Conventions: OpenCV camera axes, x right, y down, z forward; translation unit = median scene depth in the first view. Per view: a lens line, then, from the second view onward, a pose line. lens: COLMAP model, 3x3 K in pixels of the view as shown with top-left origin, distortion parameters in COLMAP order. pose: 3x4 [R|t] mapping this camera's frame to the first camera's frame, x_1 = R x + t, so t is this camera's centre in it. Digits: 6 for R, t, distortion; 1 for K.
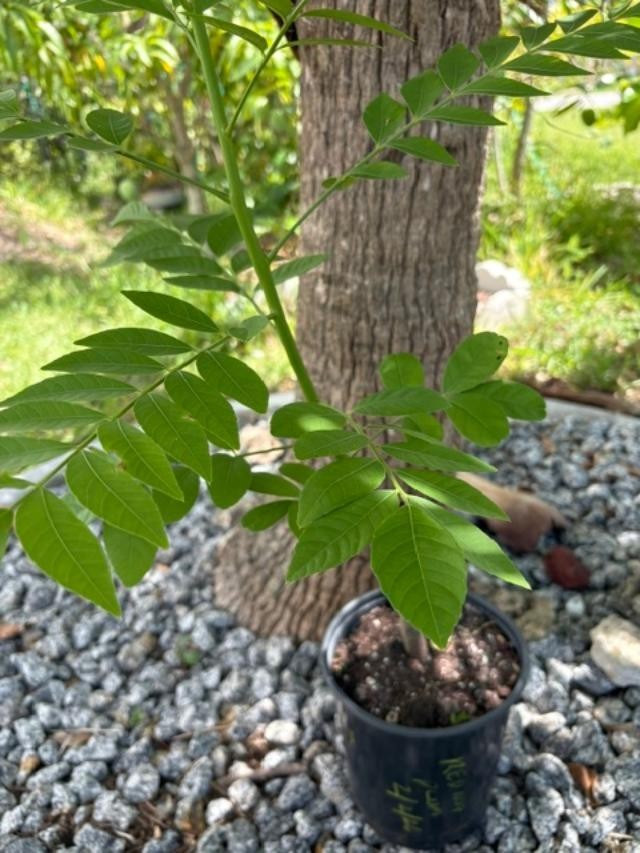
lens RADIAL K [[663.5, 0, 320.3], [0, 663.5, 432.5], [0, 0, 1]] dist [0.008497, -0.034043]
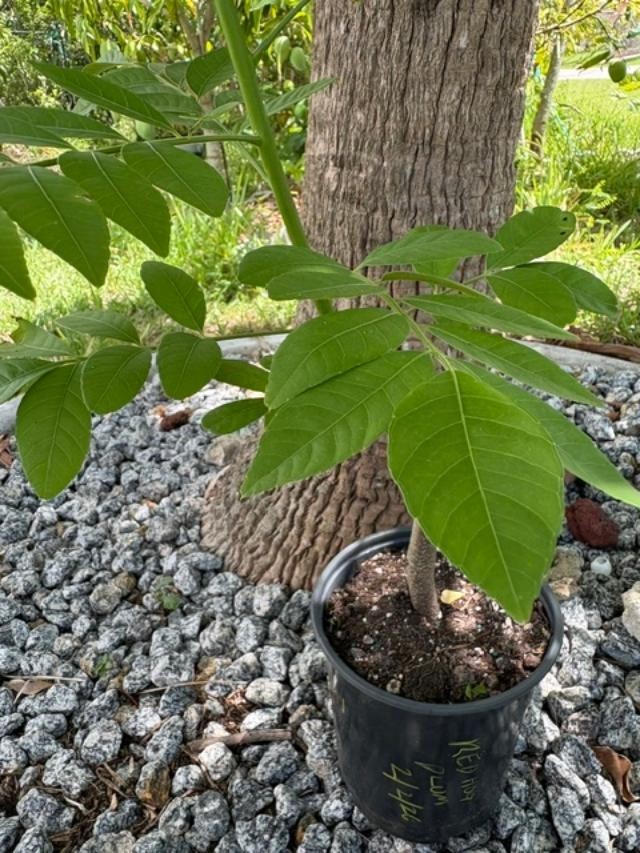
lens RADIAL K [[648.5, 0, 320.0], [0, 648.5, 398.0], [0, 0, 1]] dist [-0.006641, 0.002263]
pose [[0.998927, 0.044012, -0.014406, 0.010276], [-0.043837, 0.998963, 0.012270, 0.050625], [0.014932, -0.011625, 0.999821, 0.150729]]
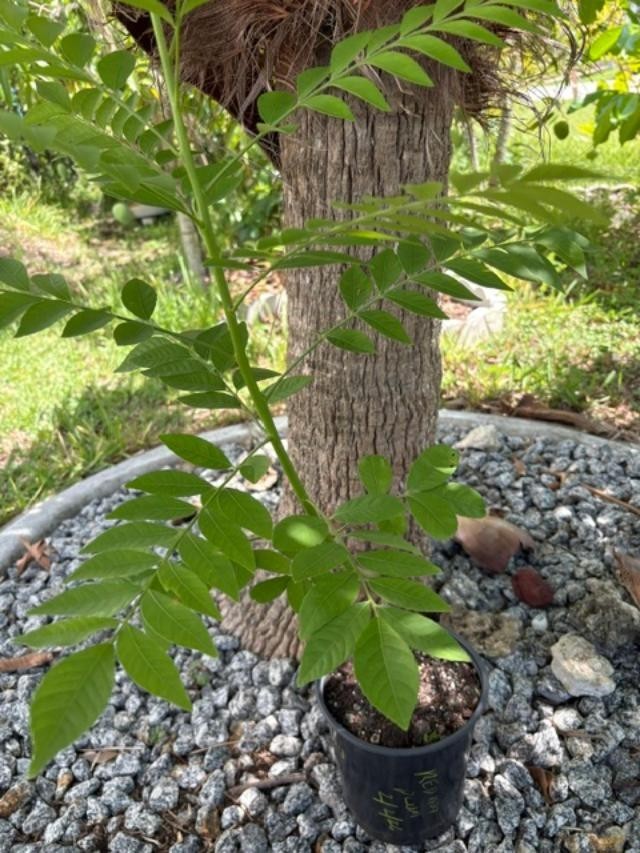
lens RADIAL K [[655.4, 0, 319.6], [0, 655.4, 430.7], [0, 0, 1]] dist [0.025396, -0.046098]
pose [[0.999551, -0.028425, 0.009428, 0.008937], [0.028312, 0.999528, 0.011936, -0.108741], [-0.009763, -0.011664, 0.999884, -0.139482]]
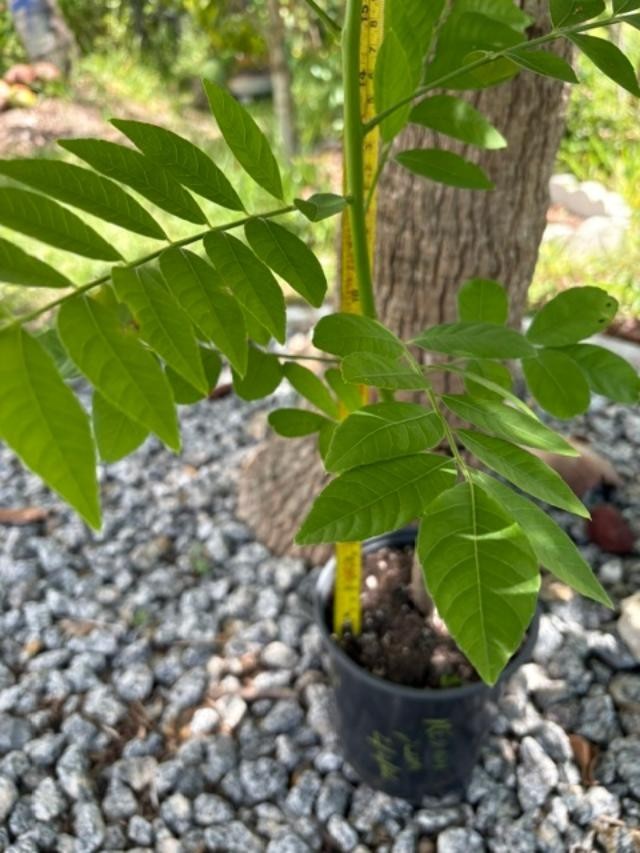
lens RADIAL K [[669.2, 0, 320.8], [0, 669.2, 428.8], [0, 0, 1]] dist [-0.010927, -0.013650]
pose [[0.988222, 0.121622, -0.092872, 0.054992], [-0.109173, 0.985611, 0.129042, -0.011650], [0.107230, -0.117383, 0.987281, 0.073785]]
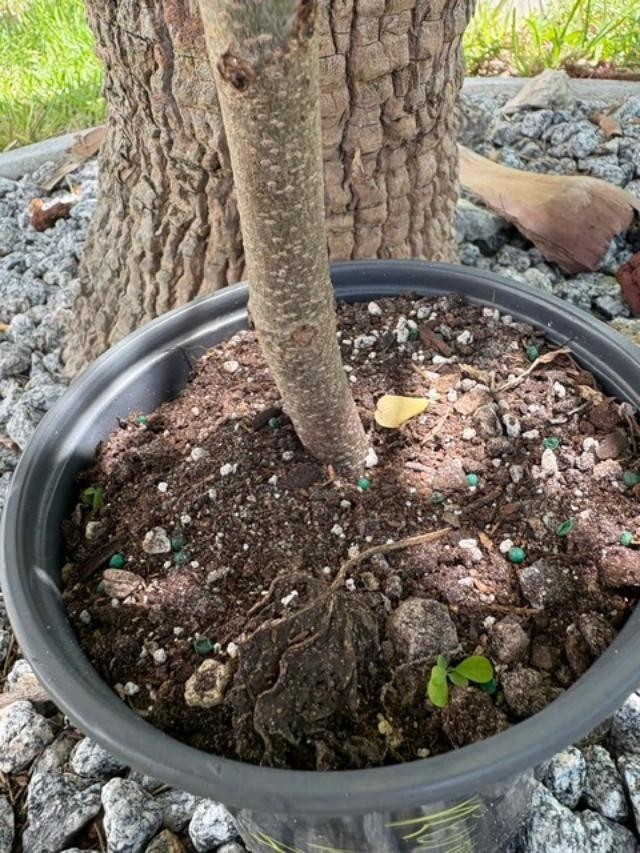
lens RADIAL K [[644.9, 0, 321.4], [0, 644.9, 385.0], [0, 0, 1]] dist [-0.003051, -0.001330]
pose [[0.999056, -0.035975, -0.024344, 0.120734], [0.040580, 0.972903, 0.227627, 0.188190], [0.015496, -0.228400, 0.973444, 0.569573]]
